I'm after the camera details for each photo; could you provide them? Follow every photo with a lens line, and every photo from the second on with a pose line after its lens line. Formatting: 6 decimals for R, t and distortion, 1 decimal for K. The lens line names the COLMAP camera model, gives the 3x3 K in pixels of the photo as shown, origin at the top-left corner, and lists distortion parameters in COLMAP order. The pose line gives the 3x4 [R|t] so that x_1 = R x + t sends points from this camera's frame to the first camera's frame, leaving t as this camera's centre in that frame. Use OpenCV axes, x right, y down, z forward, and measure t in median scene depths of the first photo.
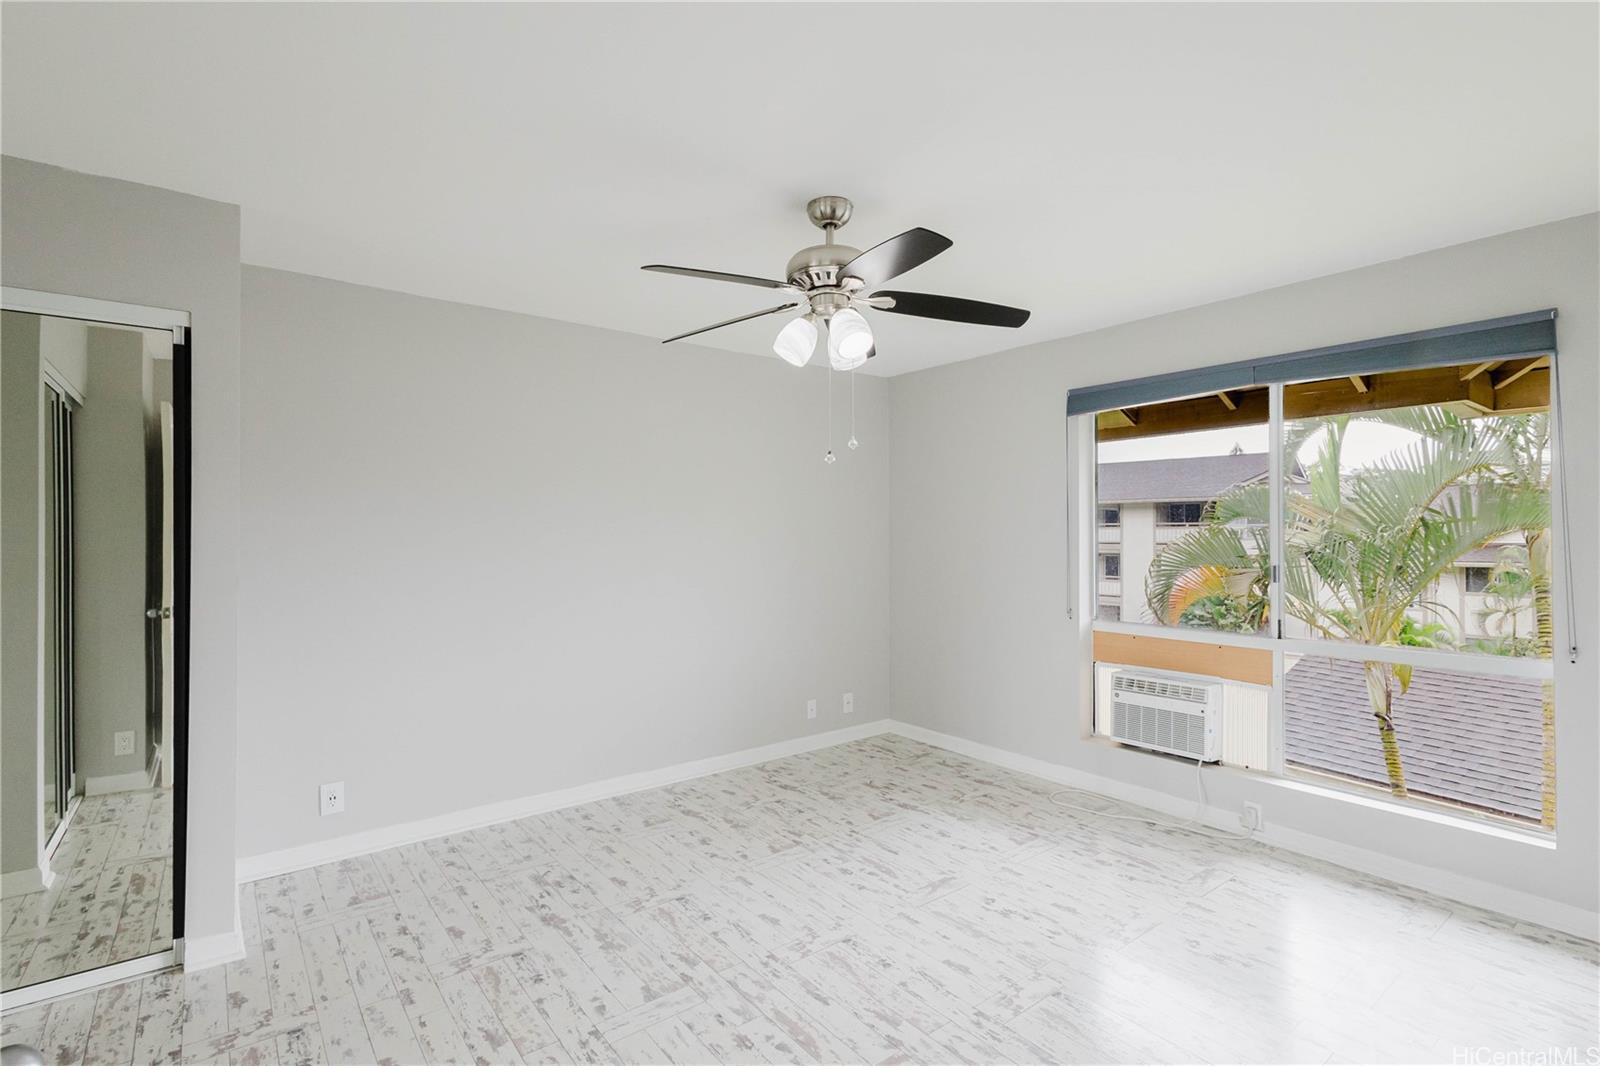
lens RADIAL K [[759.7, 0, 810.3], [0, 759.7, 534.7], [0, 0, 1]] dist [0.005072, 0.001545]
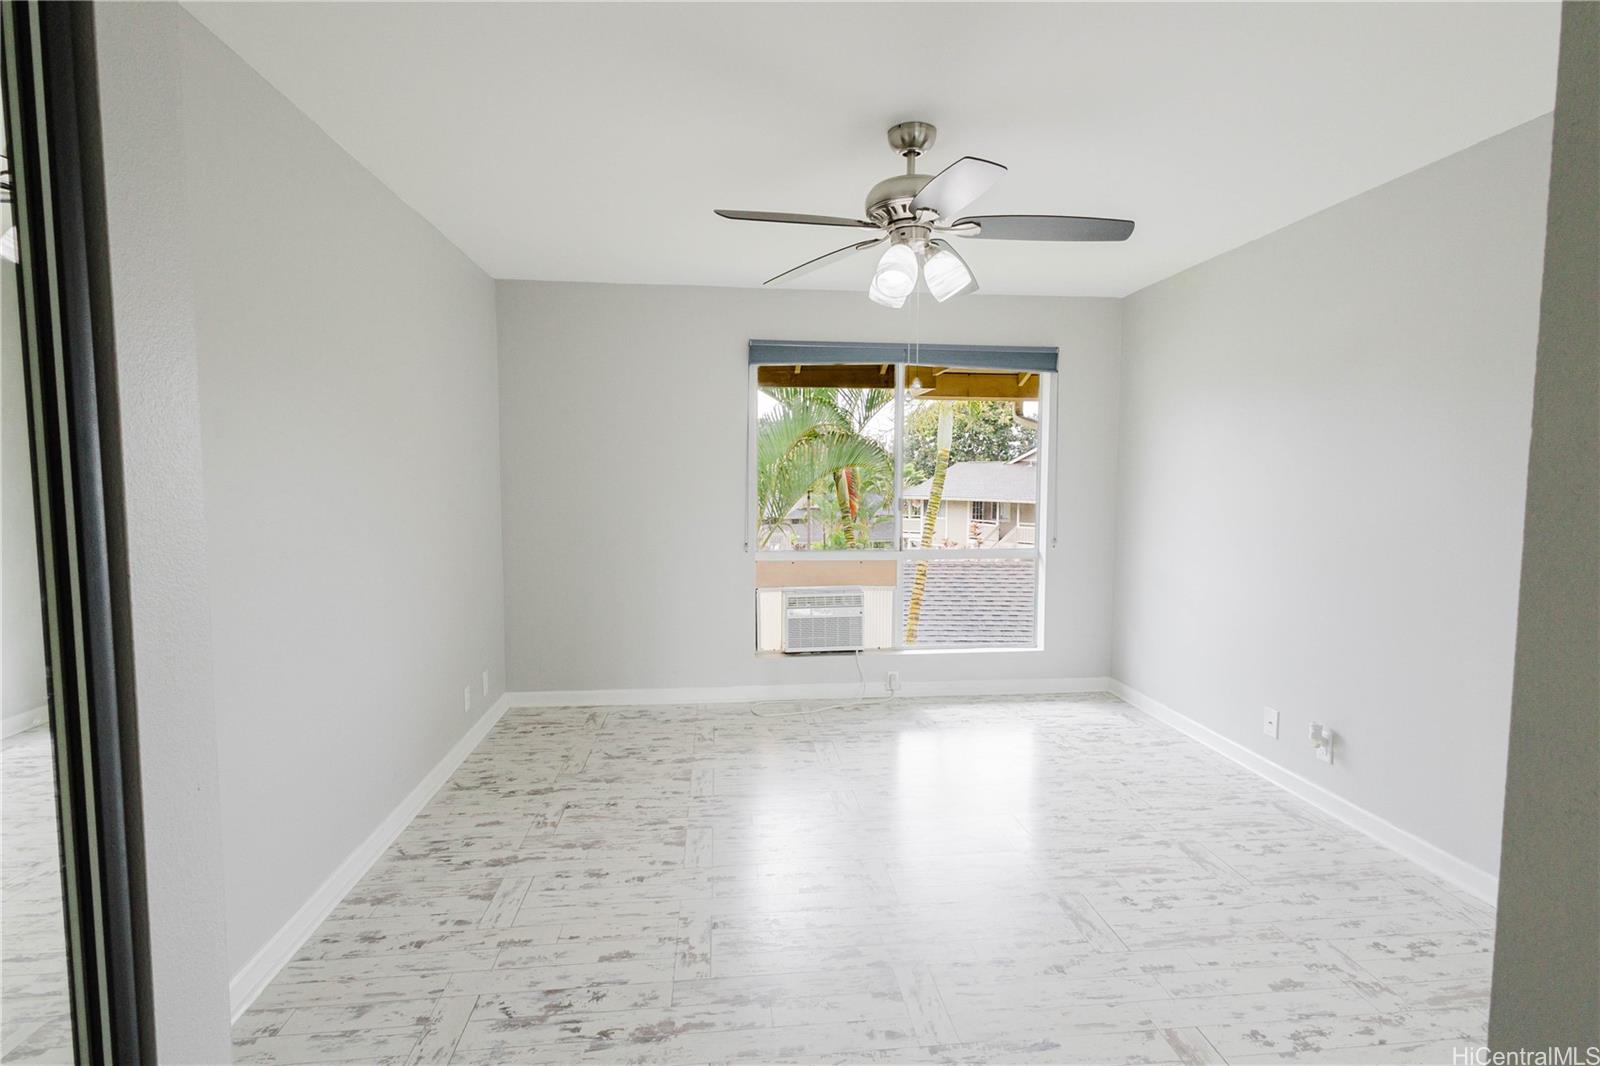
lens RADIAL K [[759.7, 0, 810.3], [0, 759.7, 534.7], [0, 0, 1]] dist [0.005072, 0.001545]
pose [[0.525623, -0.064280, 0.848286, -0.577302], [-0.003946, 0.996946, 0.077990, -0.000198], [-0.850708, -0.044341, 0.523764, 0.375761]]
